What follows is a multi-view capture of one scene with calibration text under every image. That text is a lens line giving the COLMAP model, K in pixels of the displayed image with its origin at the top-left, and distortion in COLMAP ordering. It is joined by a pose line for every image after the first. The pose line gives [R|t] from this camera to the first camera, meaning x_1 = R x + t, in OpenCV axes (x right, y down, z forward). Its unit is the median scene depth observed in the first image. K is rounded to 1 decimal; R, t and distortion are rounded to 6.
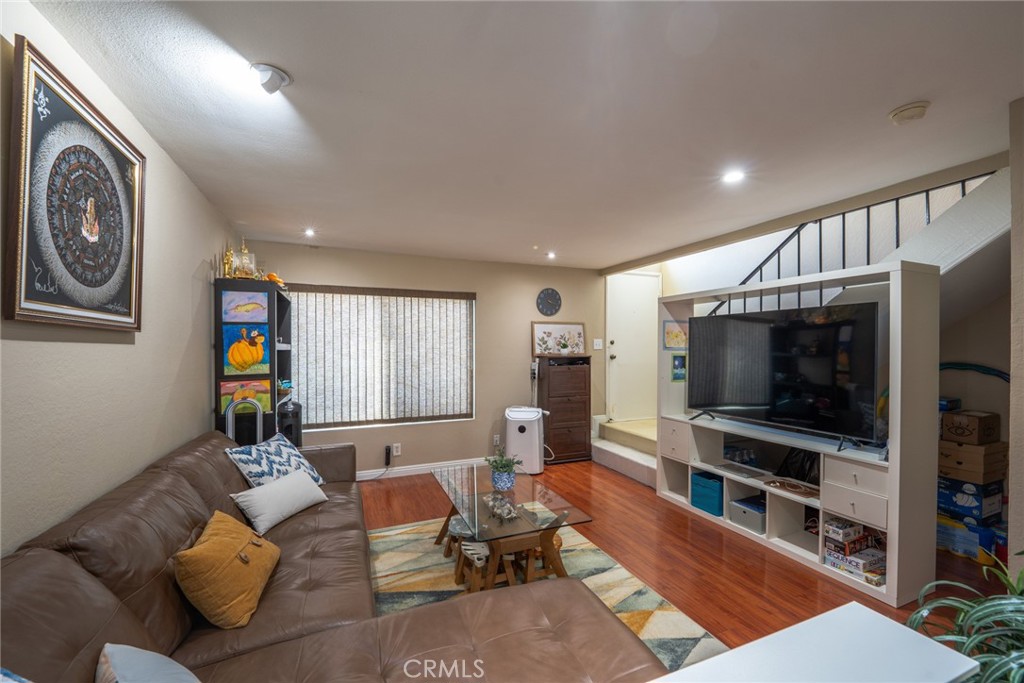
lens RADIAL K [[417.4, 0, 514.1], [0, 417.4, 344.9], [0, 0, 1]] dist [-0.002914, -0.000111]
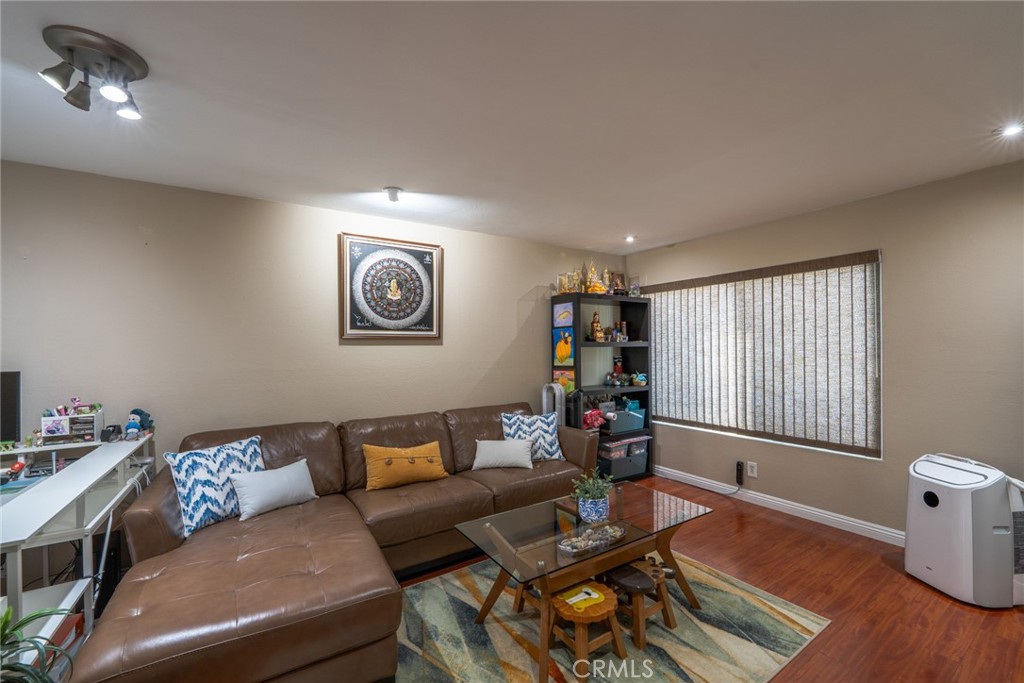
lens RADIAL K [[417.4, 0, 515.0], [0, 417.4, 346.7], [0, 0, 1]] dist [-0.002914, -0.000111]
pose [[0.189666, -0.000832, -0.981848, 0.425872], [0.019202, 0.999812, 0.002863, 0.002532], [0.981661, -0.019396, 0.189647, 0.401281]]
